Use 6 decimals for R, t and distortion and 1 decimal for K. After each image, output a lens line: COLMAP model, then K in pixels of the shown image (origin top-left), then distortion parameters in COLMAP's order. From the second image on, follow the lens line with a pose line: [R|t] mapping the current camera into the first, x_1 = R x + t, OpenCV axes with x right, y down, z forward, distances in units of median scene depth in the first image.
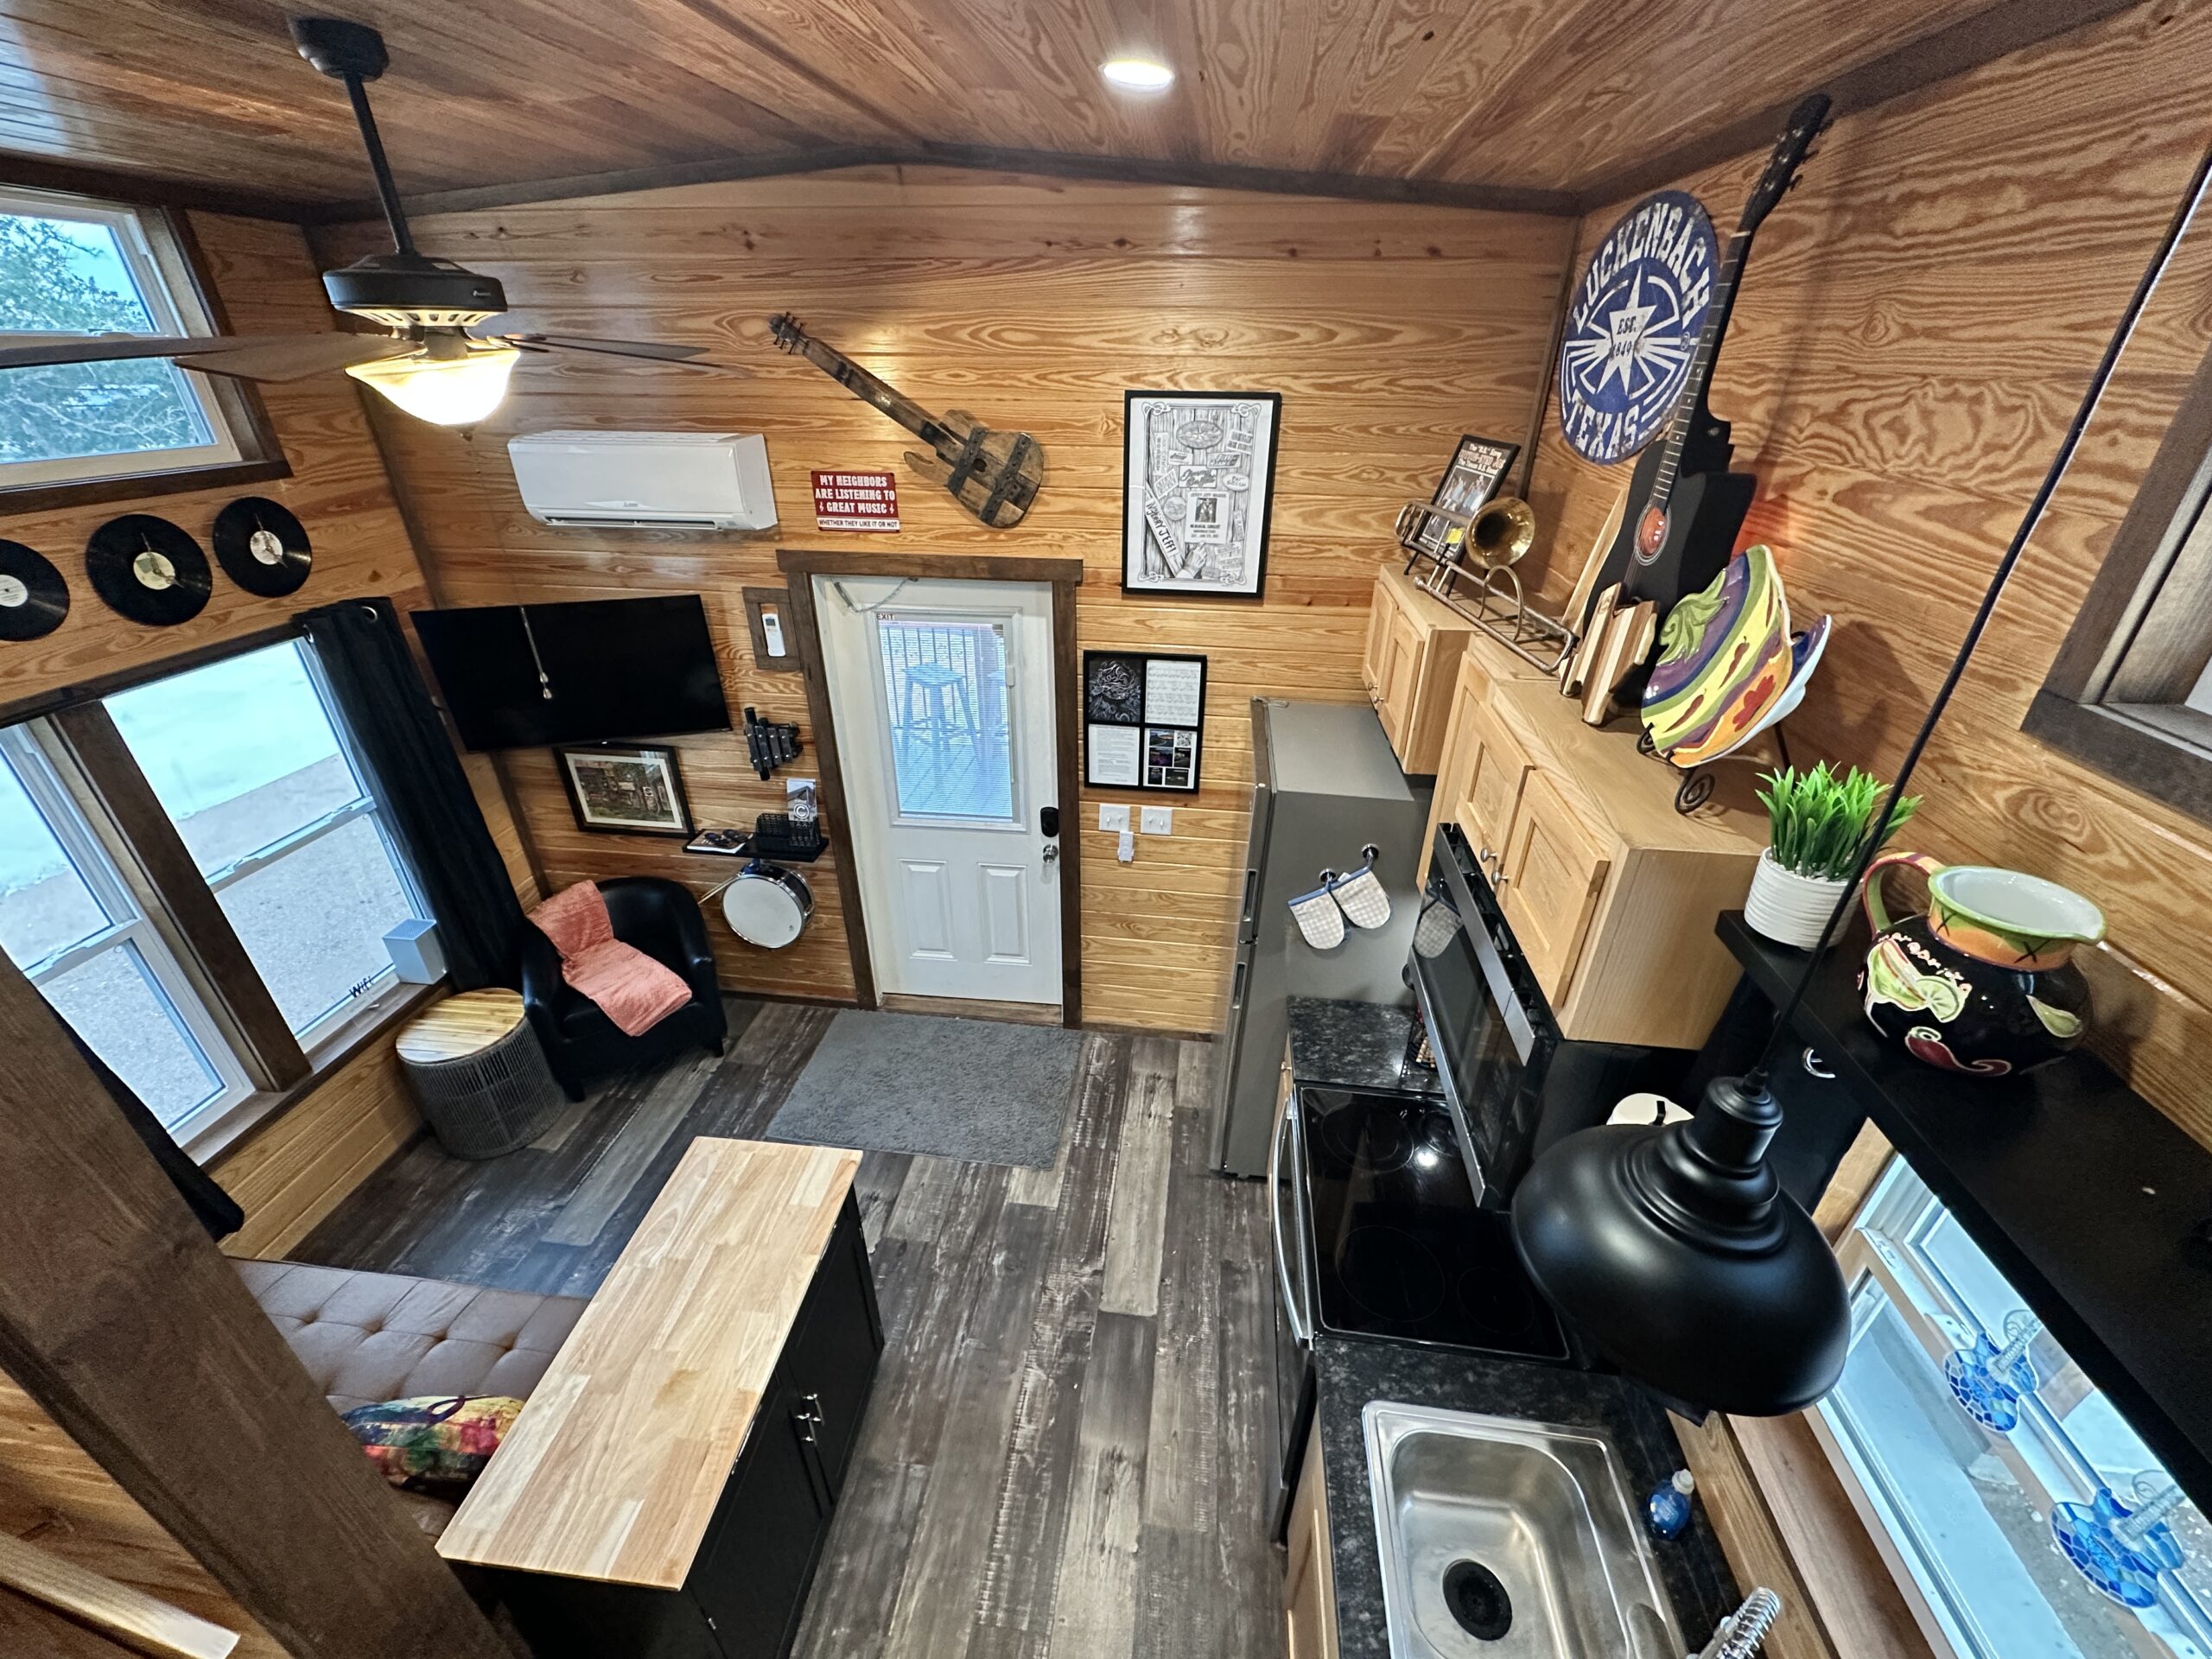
lens RADIAL K [[881.3, 0, 1106.8], [0, 881.3, 832.3], [0, 0, 1]] dist [0.000311, 0.000225]
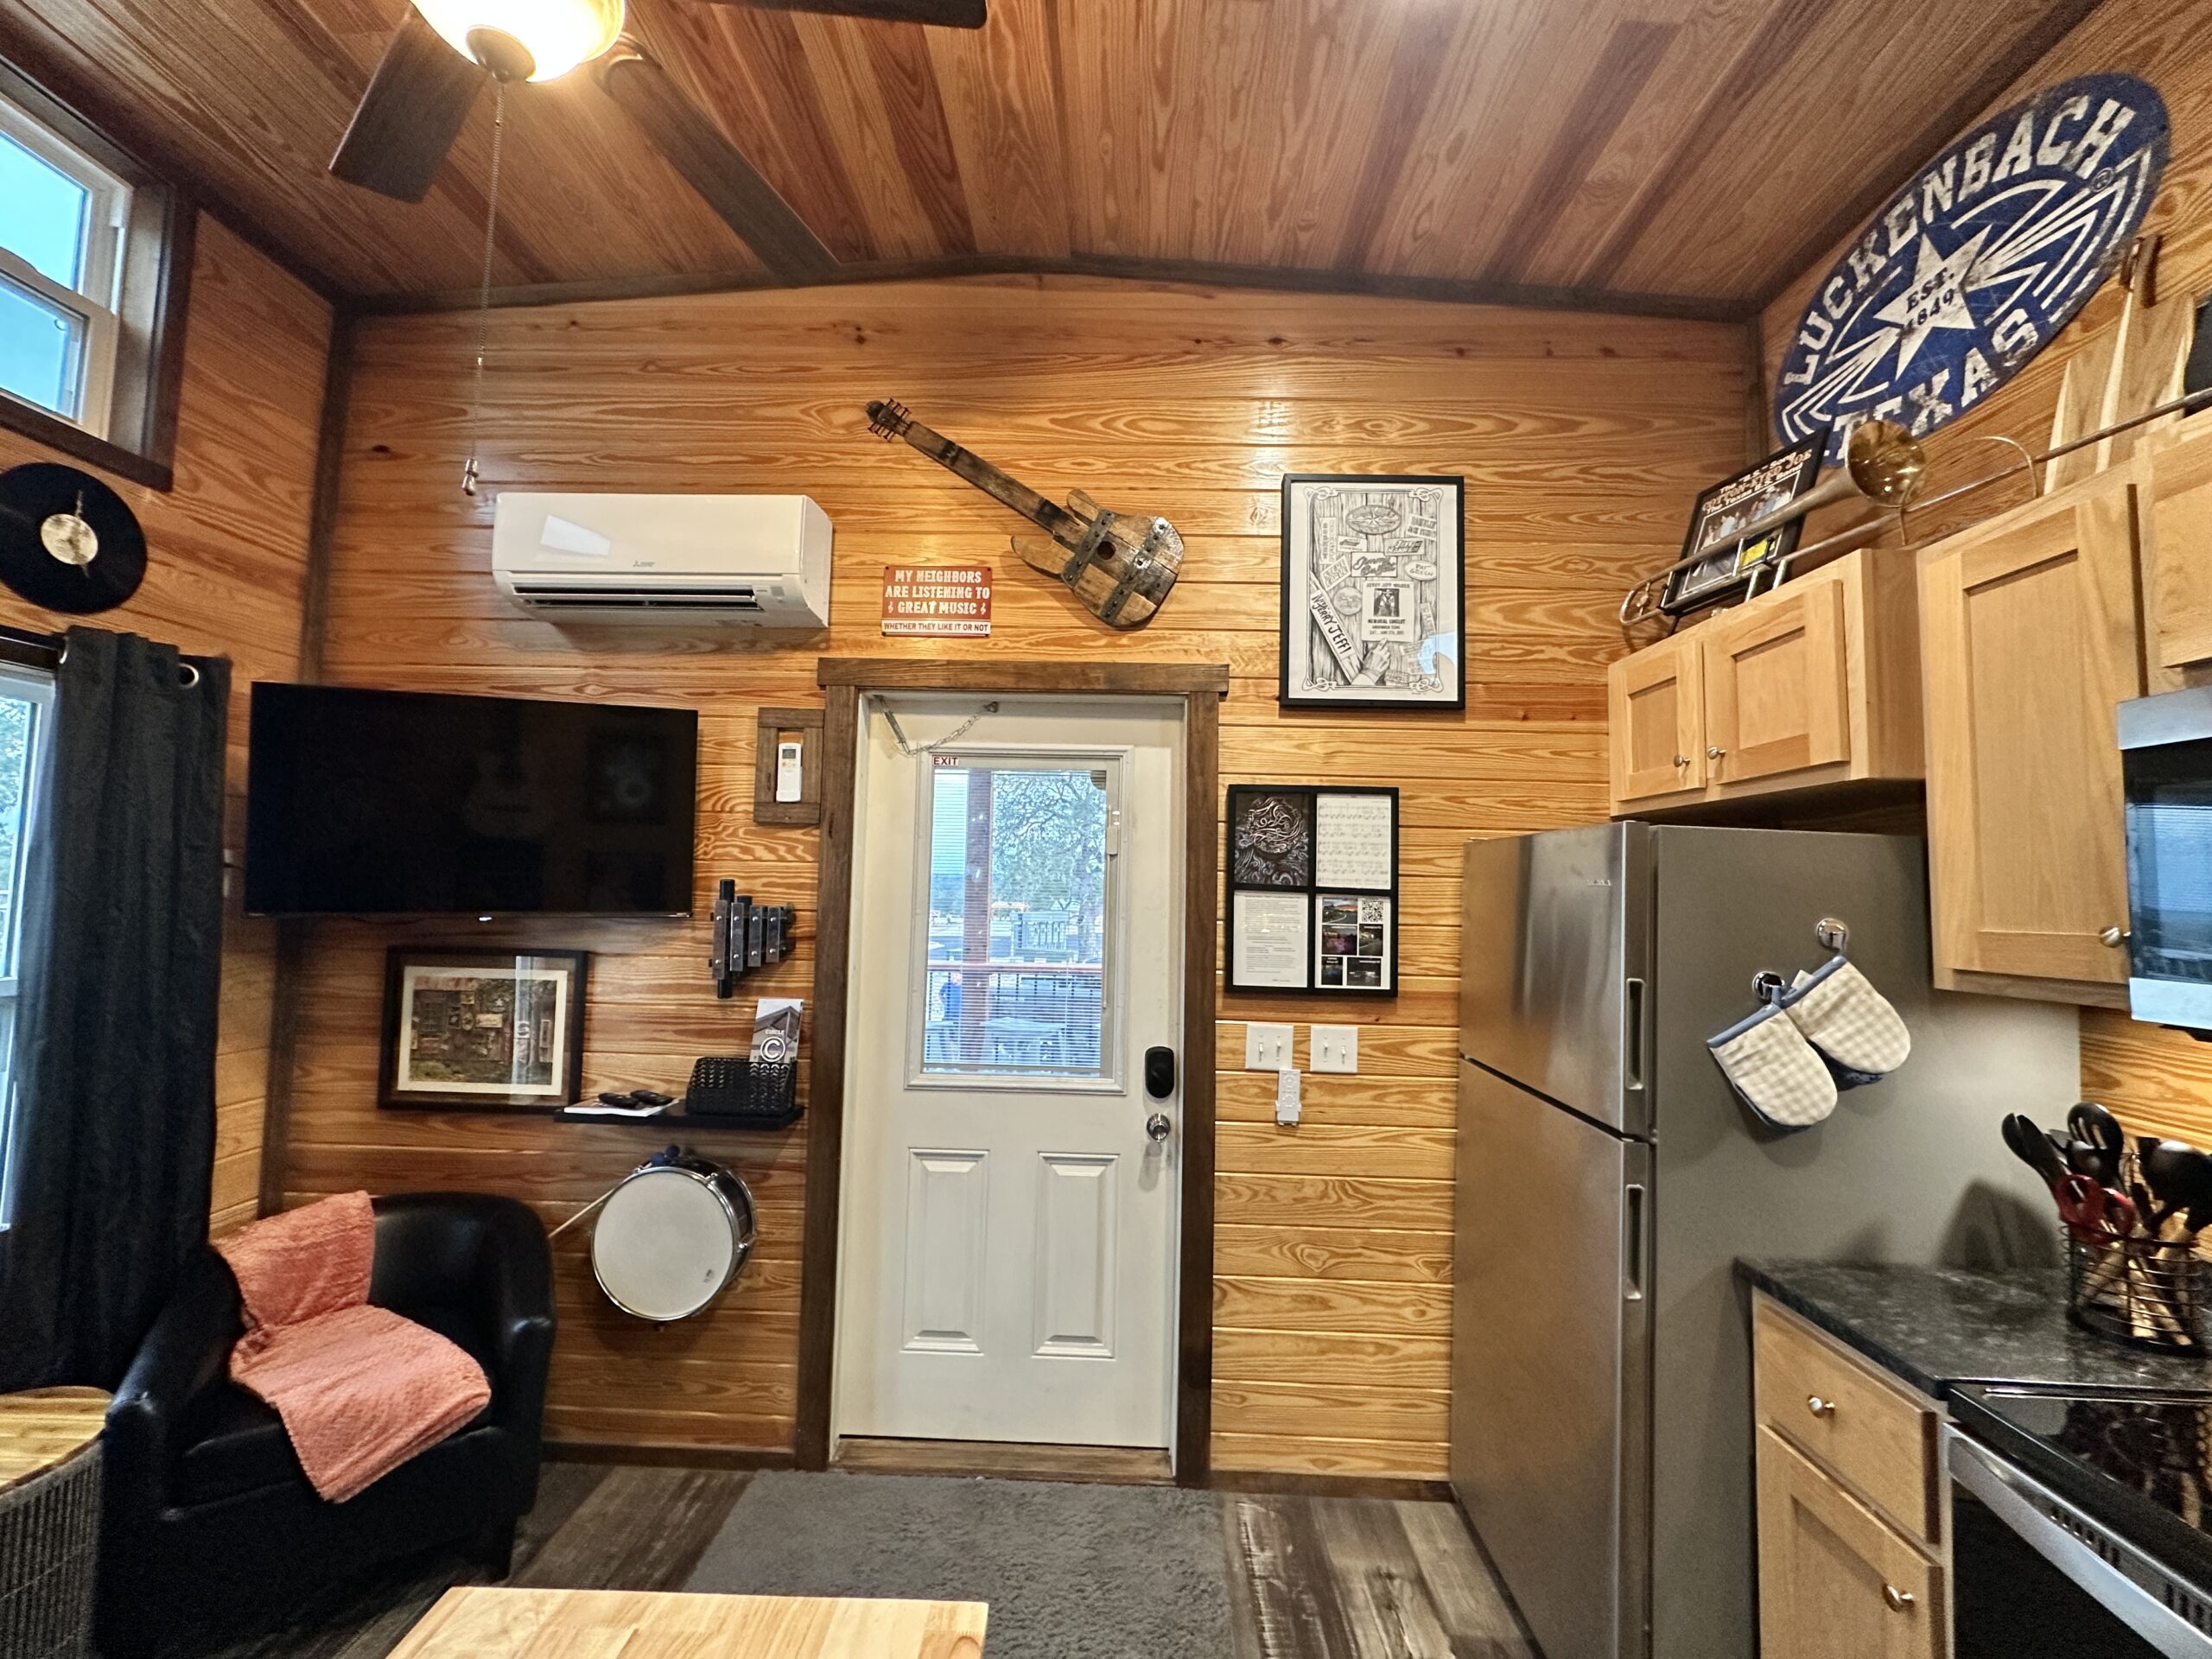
lens RADIAL K [[881.3, 0, 1104.2], [0, 881.3, 834.6], [0, 0, 1]] dist [0.000311, 0.000225]
pose [[0.995271, 0.021695, 0.094687, -0.205390], [0.032334, 0.845169, -0.533521, 0.224717], [-0.091601, 0.534059, 0.840470, 0.434212]]
